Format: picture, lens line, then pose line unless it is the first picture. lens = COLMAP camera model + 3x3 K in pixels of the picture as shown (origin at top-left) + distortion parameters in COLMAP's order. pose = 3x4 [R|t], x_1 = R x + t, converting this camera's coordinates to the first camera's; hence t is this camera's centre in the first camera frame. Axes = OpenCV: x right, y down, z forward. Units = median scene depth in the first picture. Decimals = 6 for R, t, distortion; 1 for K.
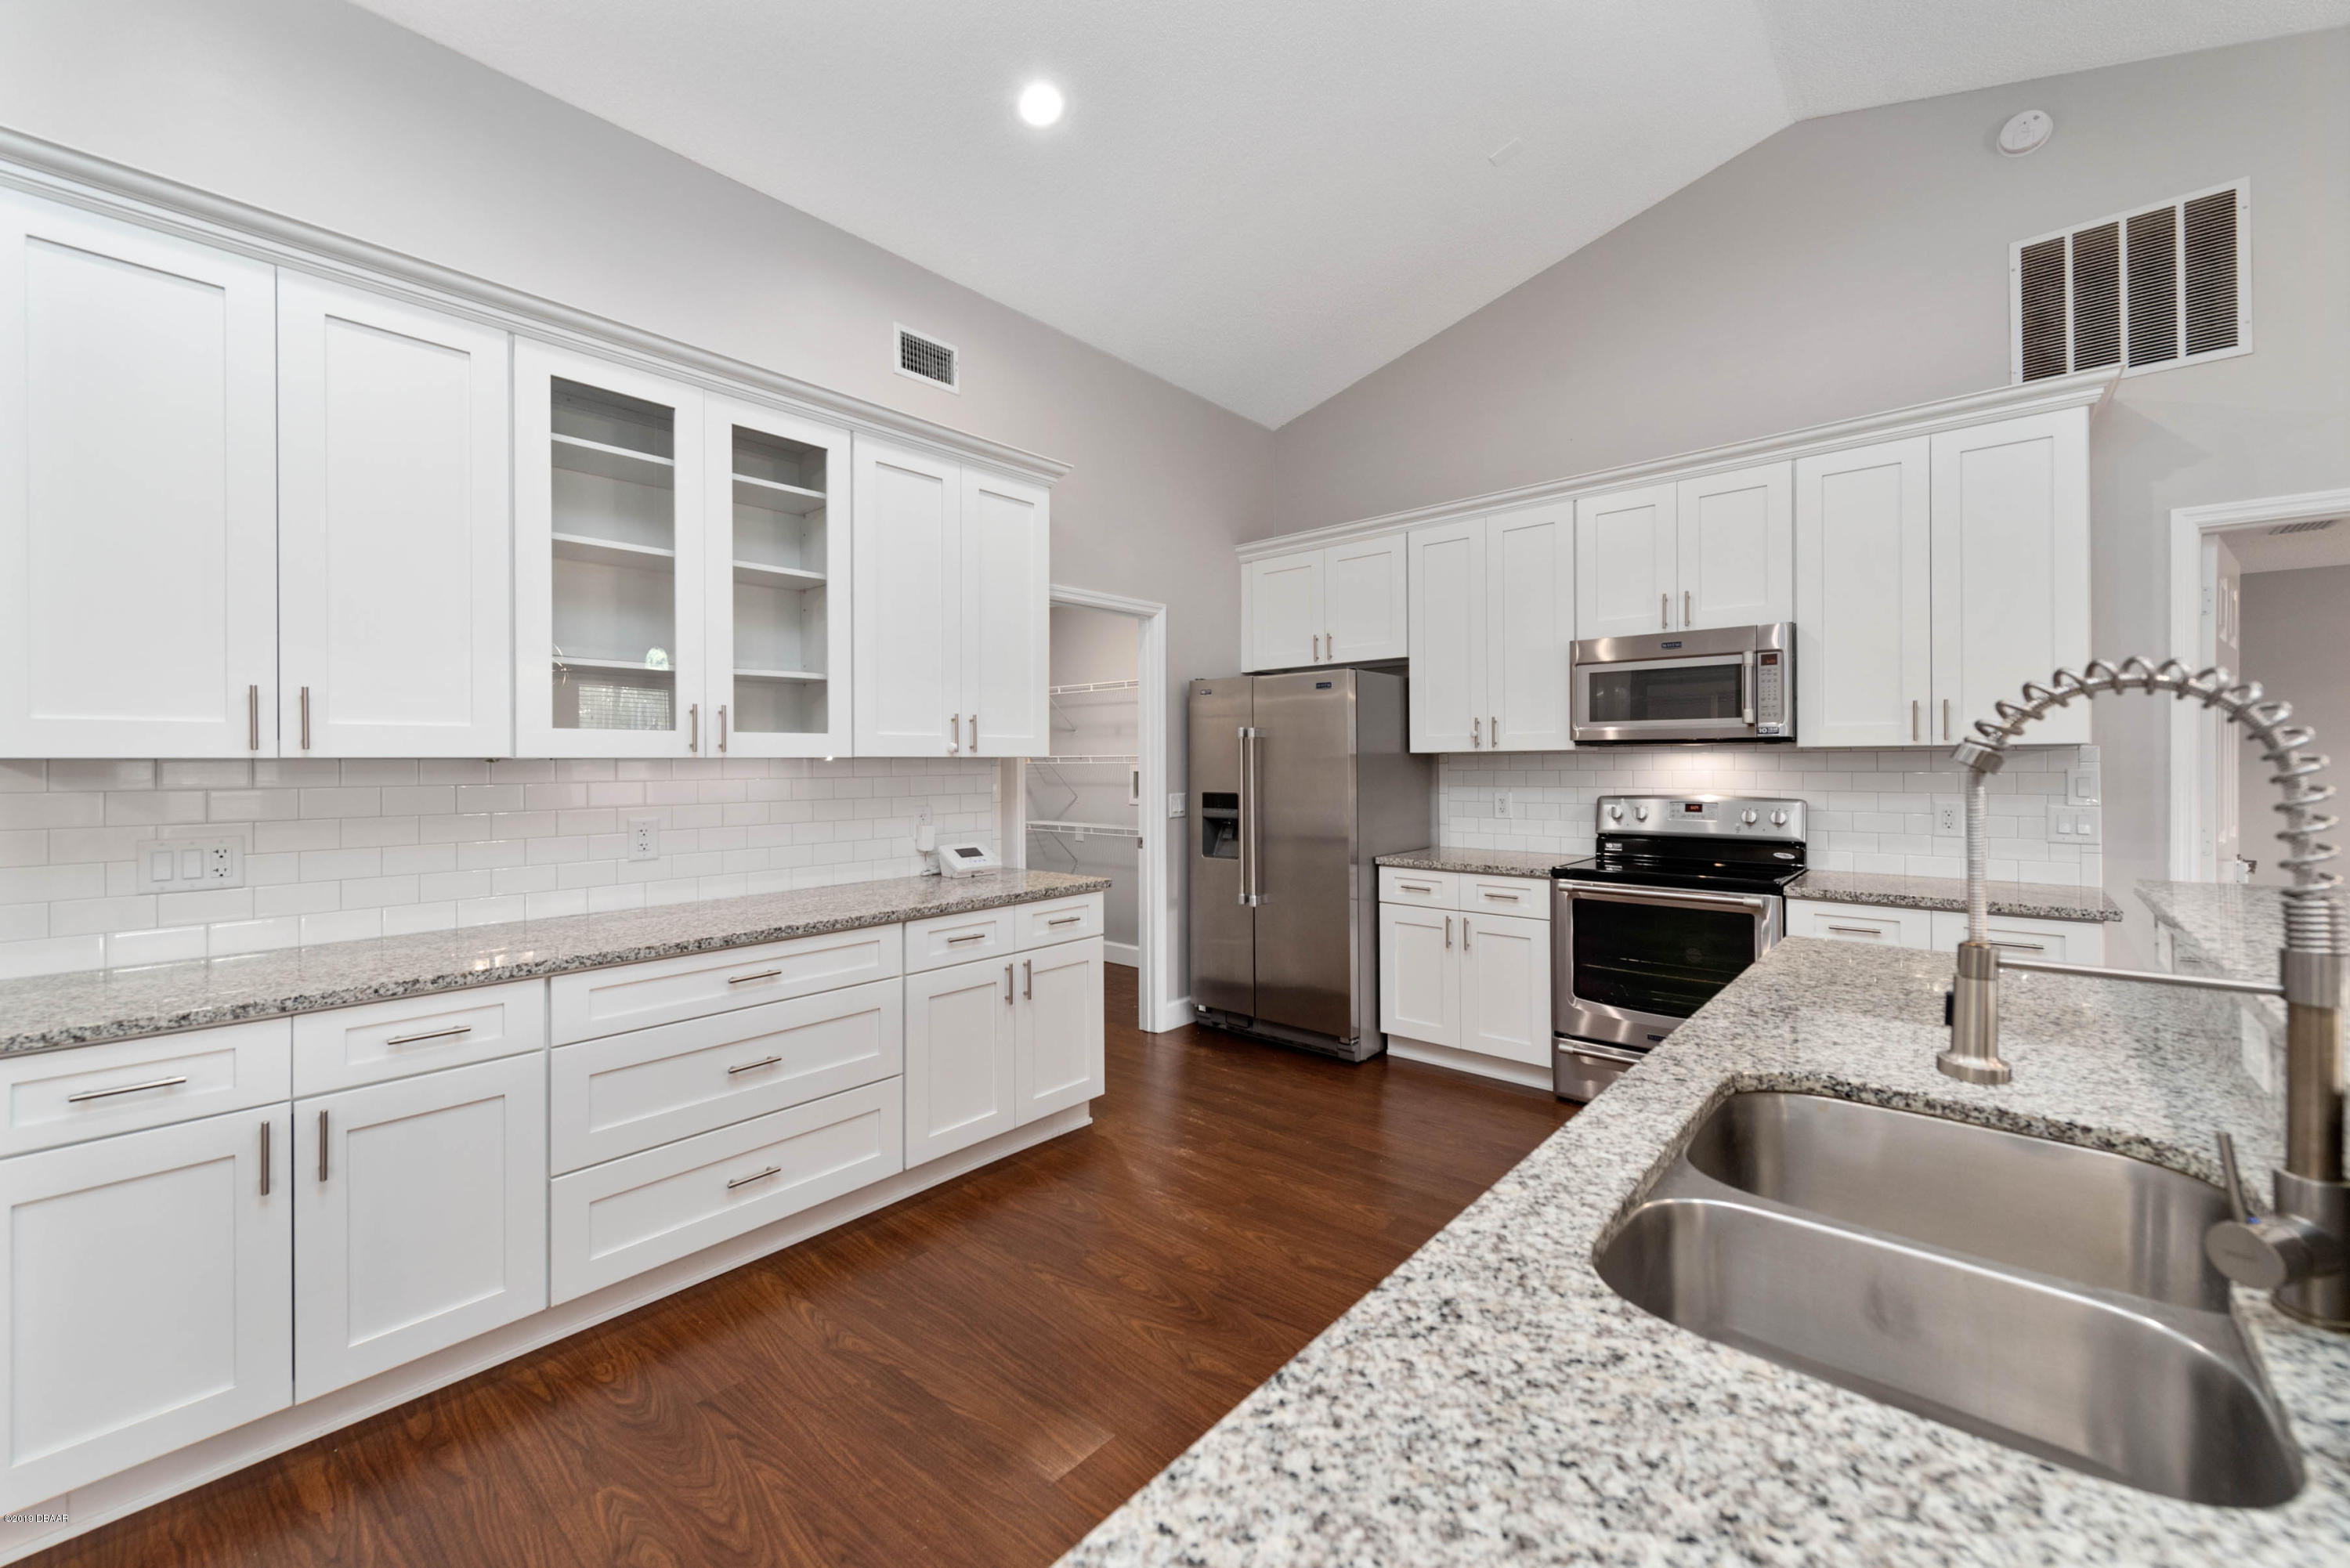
lens RADIAL K [[925.2, 0, 1171.5], [0, 925.2, 764.4], [0, 0, 1]] dist [0.011823, -0.002942]
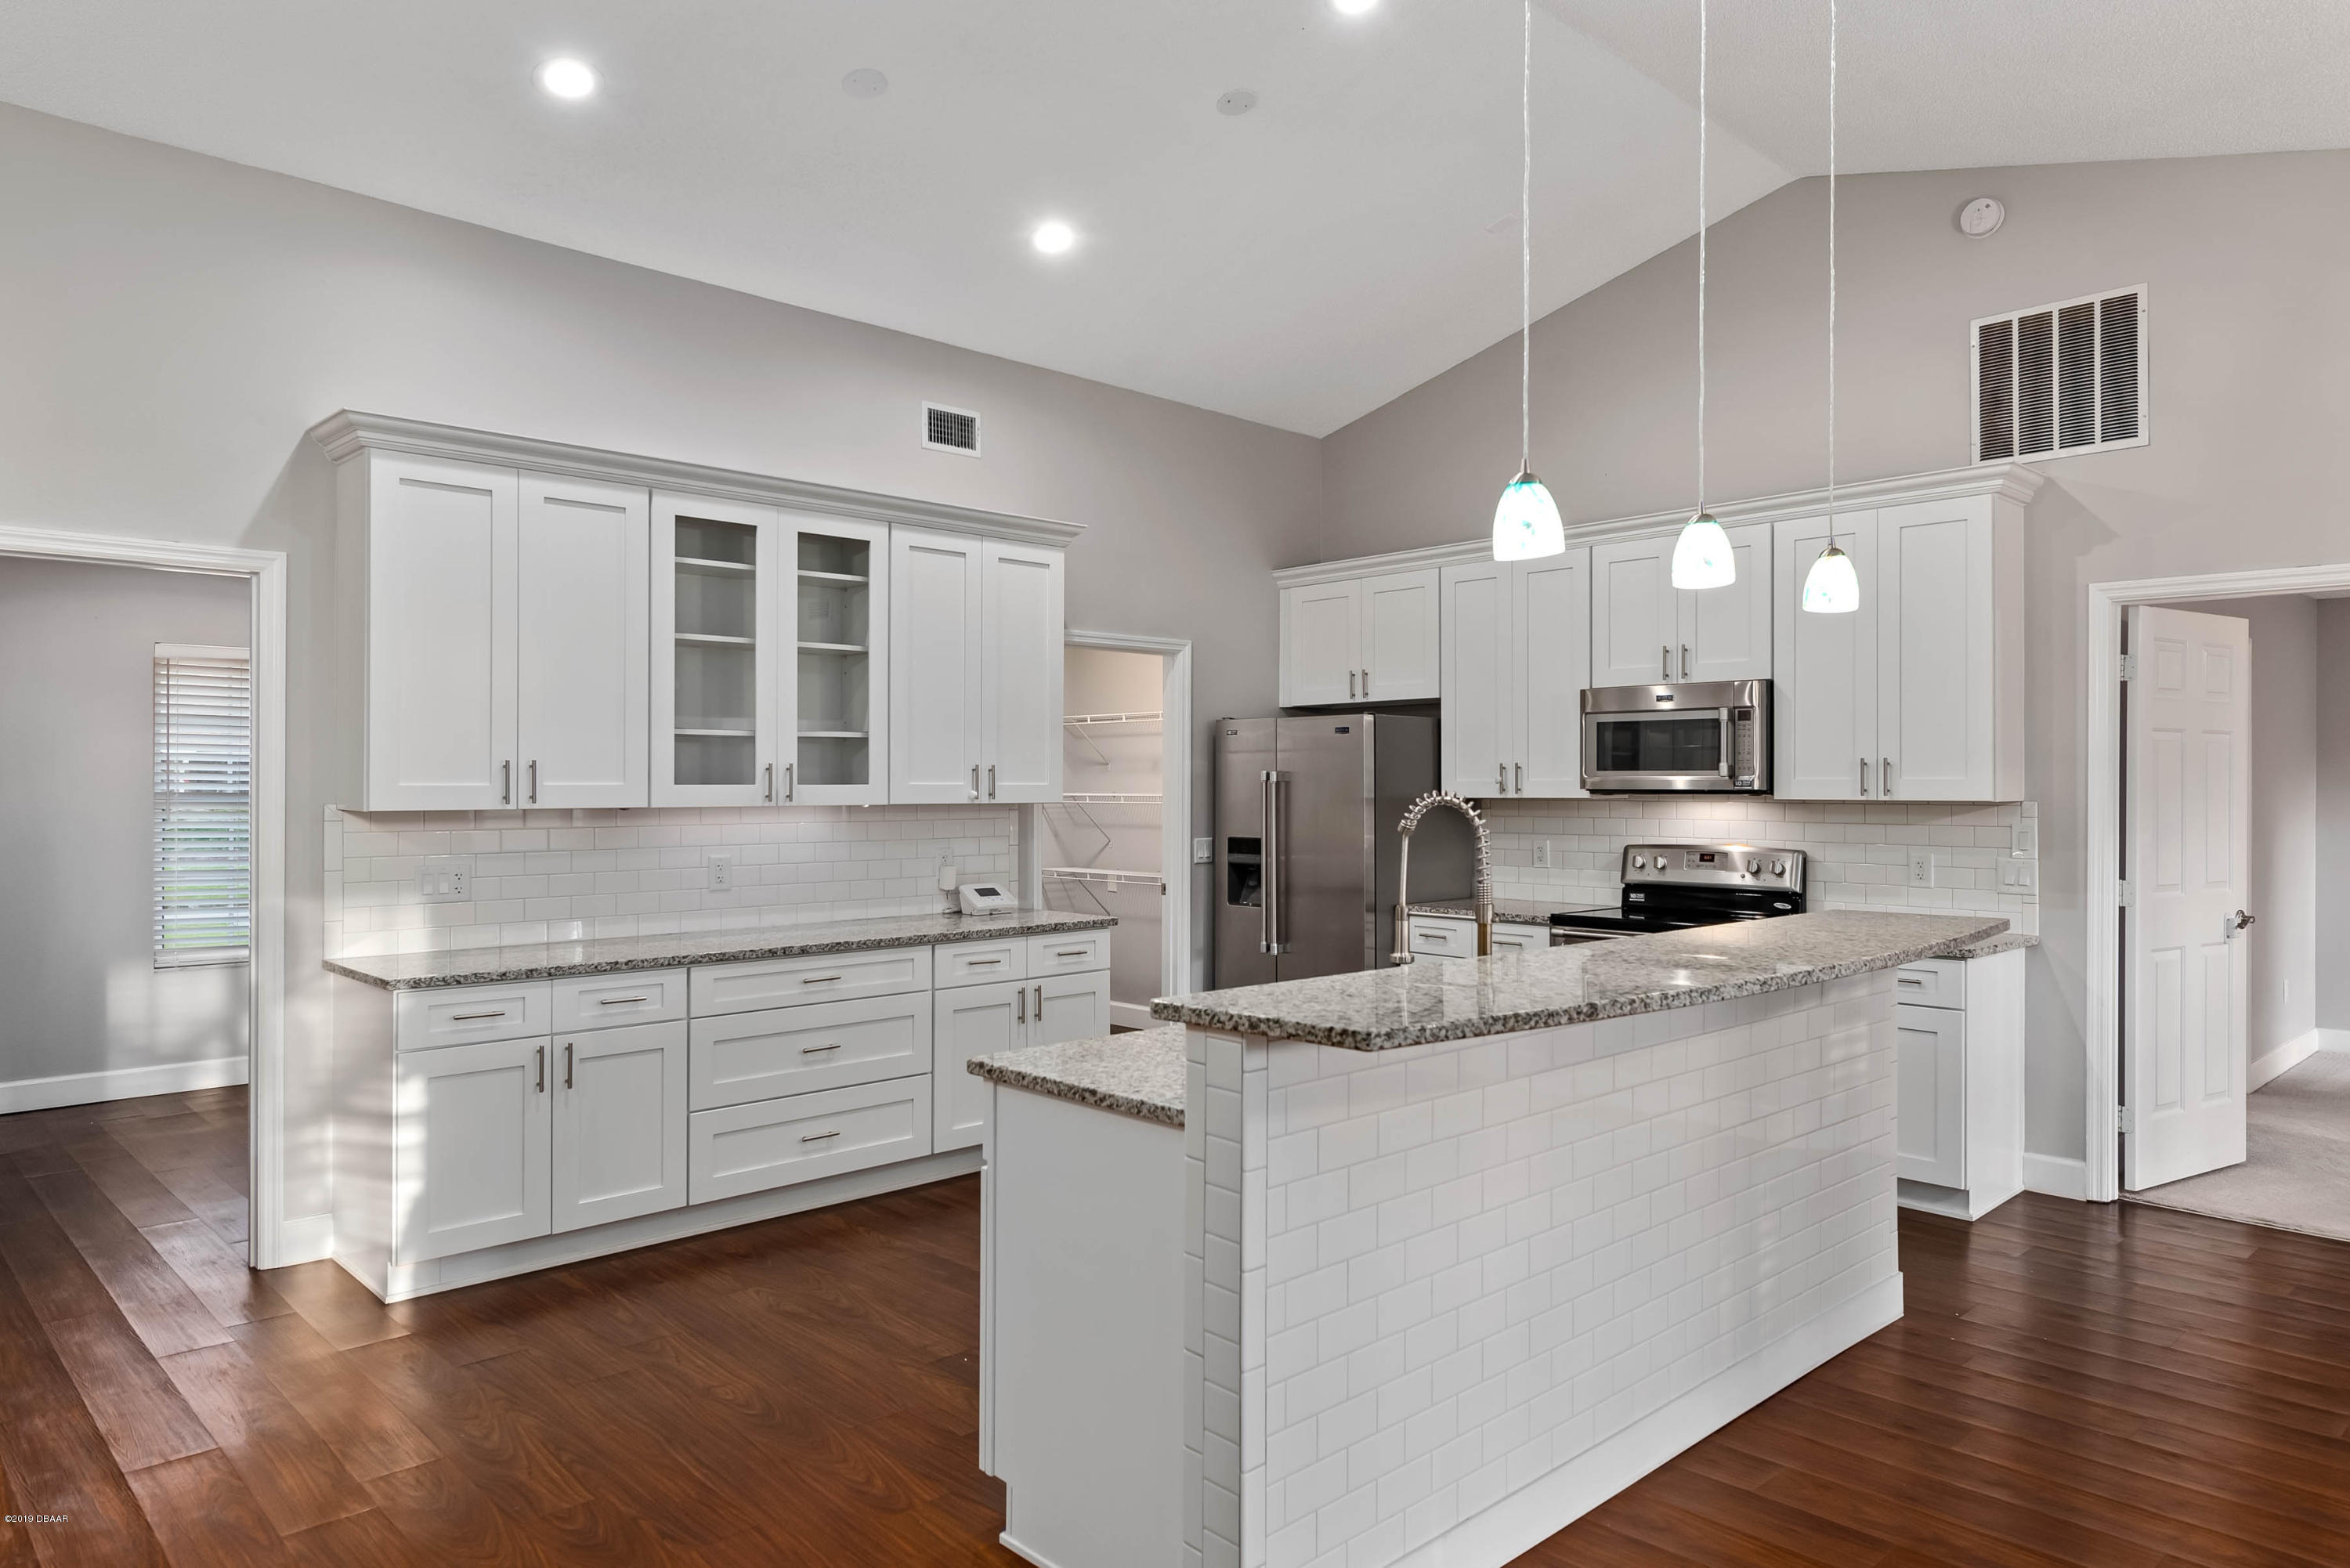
lens RADIAL K [[1452.1, 0, 1175.7], [0, 1452.1, 790.0], [0, 0, 1]] dist [0.019388, -0.003796]
pose [[0.996156, 0.006221, -0.087375, 0.153161], [-0.006175, 0.999981, 0.000798, -0.026926], [0.087379, -0.000256, 0.996175, -0.695295]]
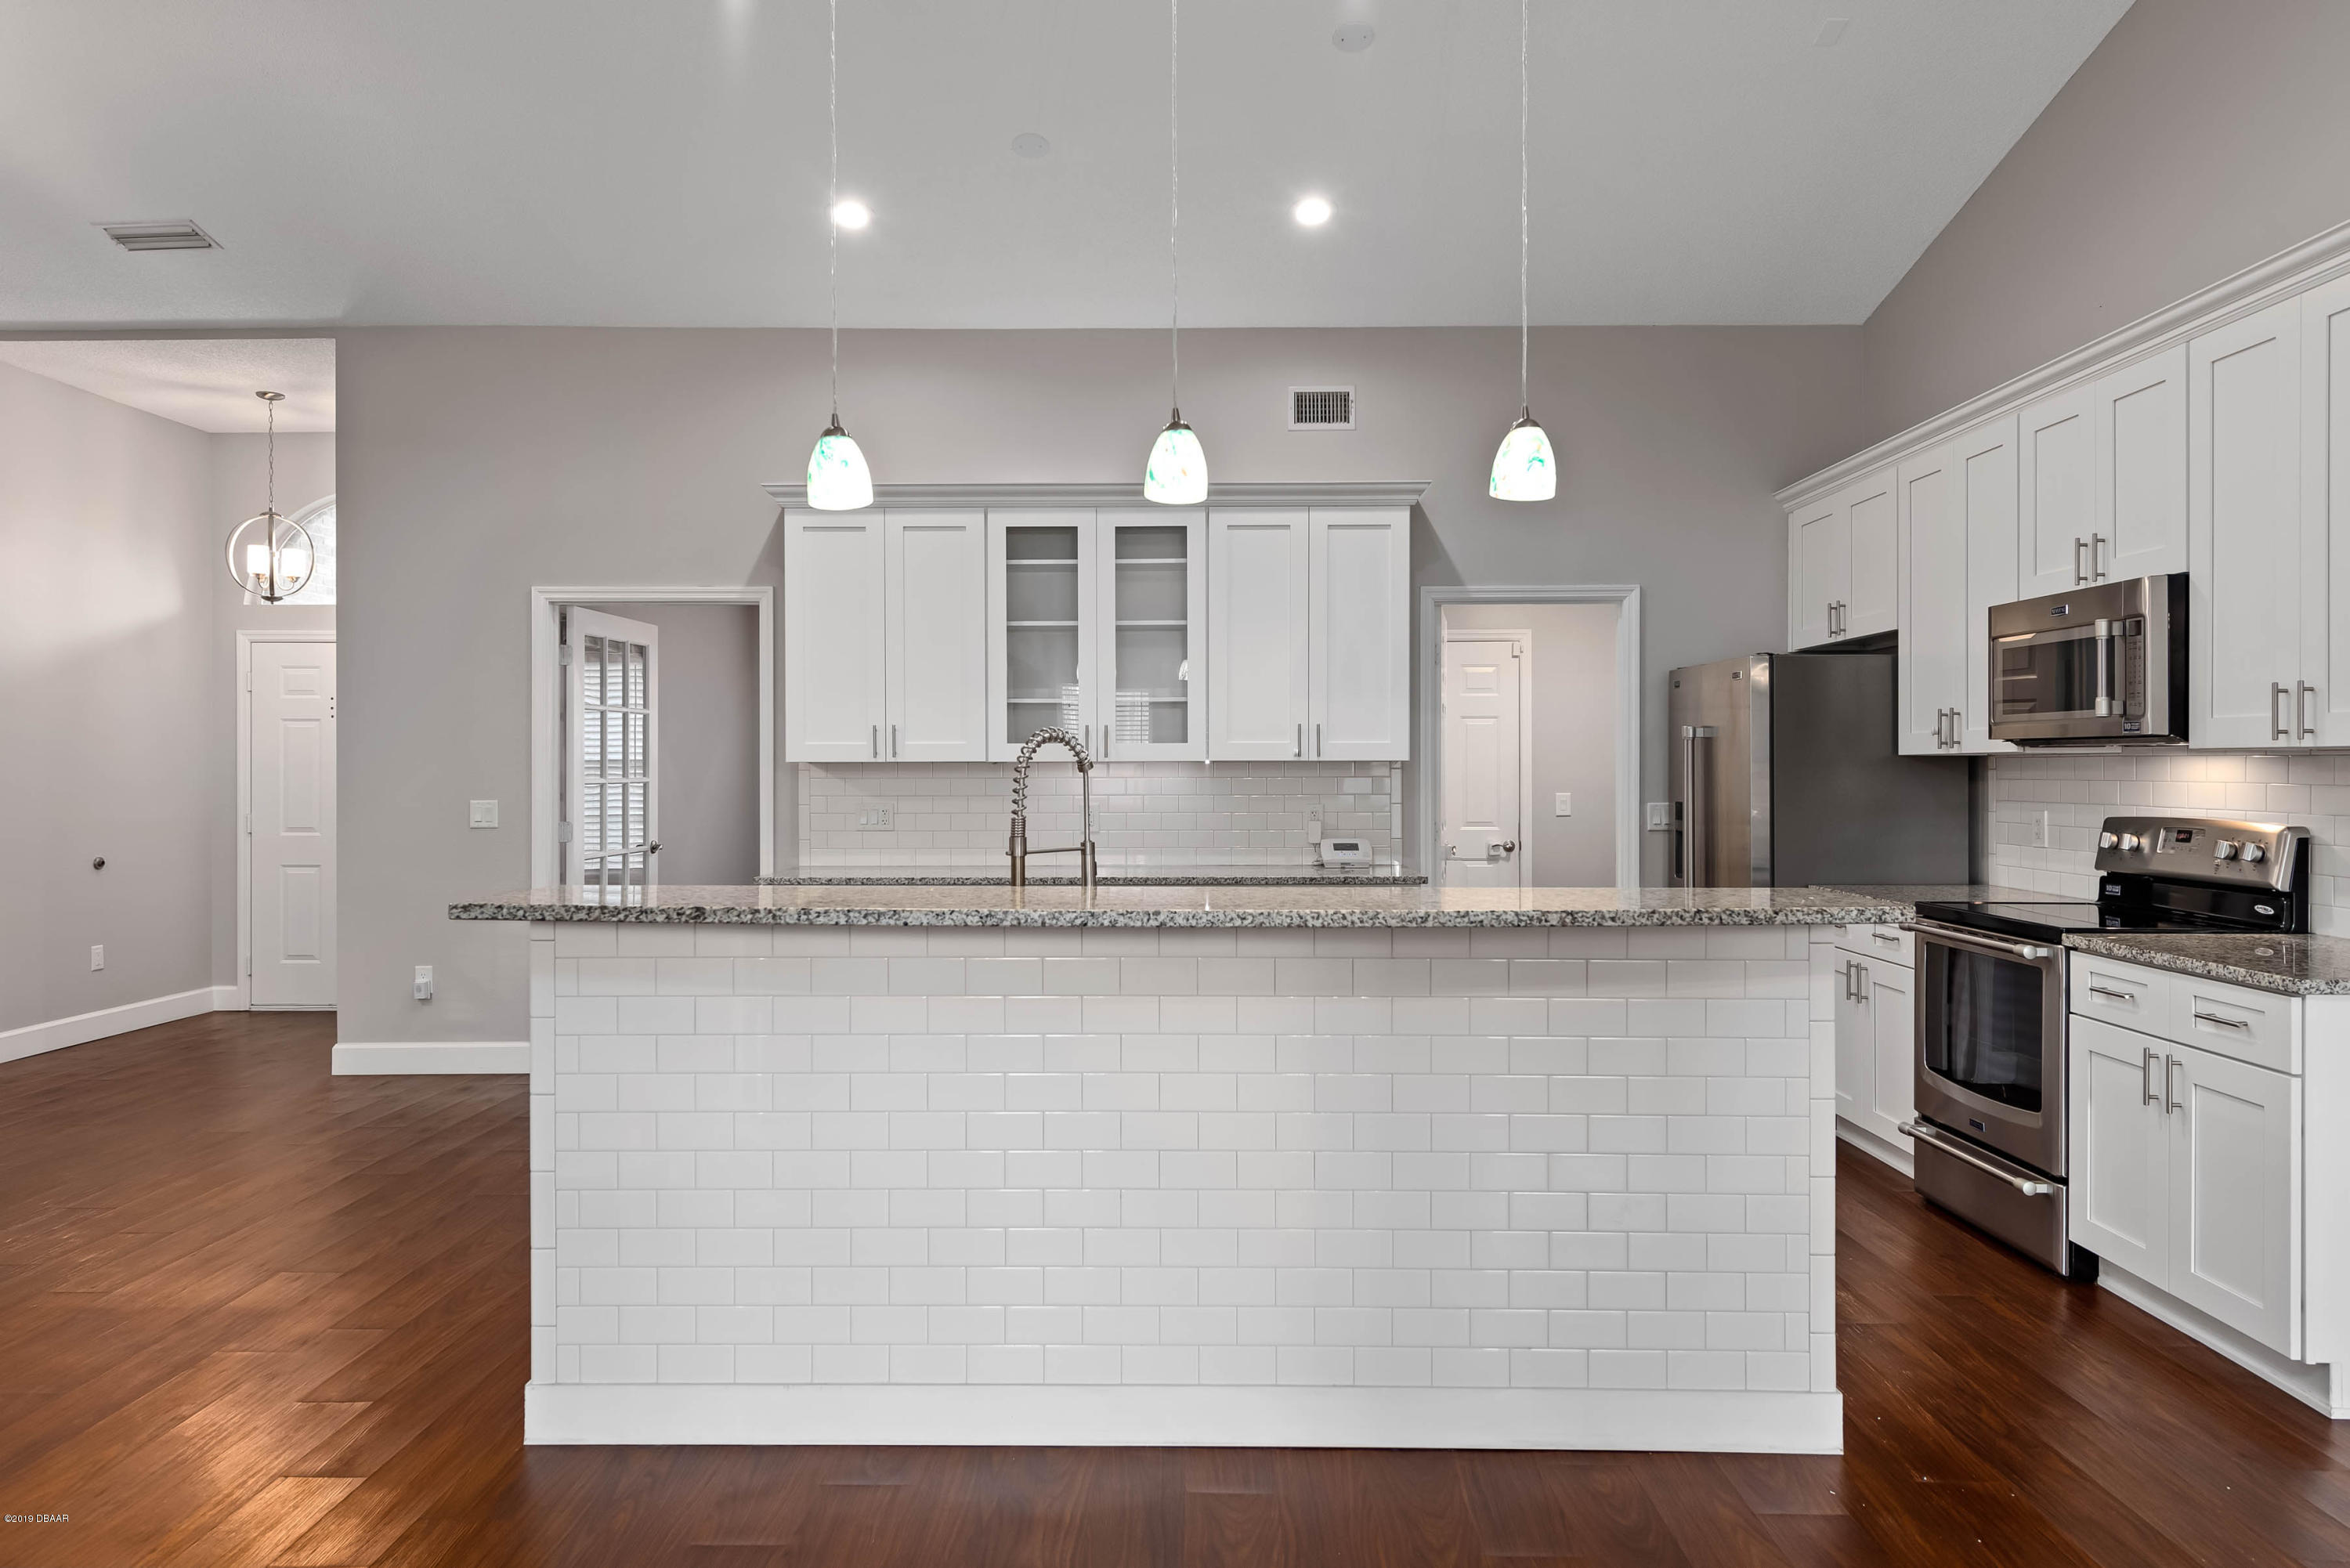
lens RADIAL K [[1452.1, 0, 1179.2], [0, 1452.1, 772.4], [0, 0, 1]] dist [0.019388, -0.003796]
pose [[0.657120, 0.007915, -0.753744, 1.031623], [-0.004050, 0.999968, 0.006970, -0.005599], [0.753775, -0.001527, 0.657131, -0.314602]]
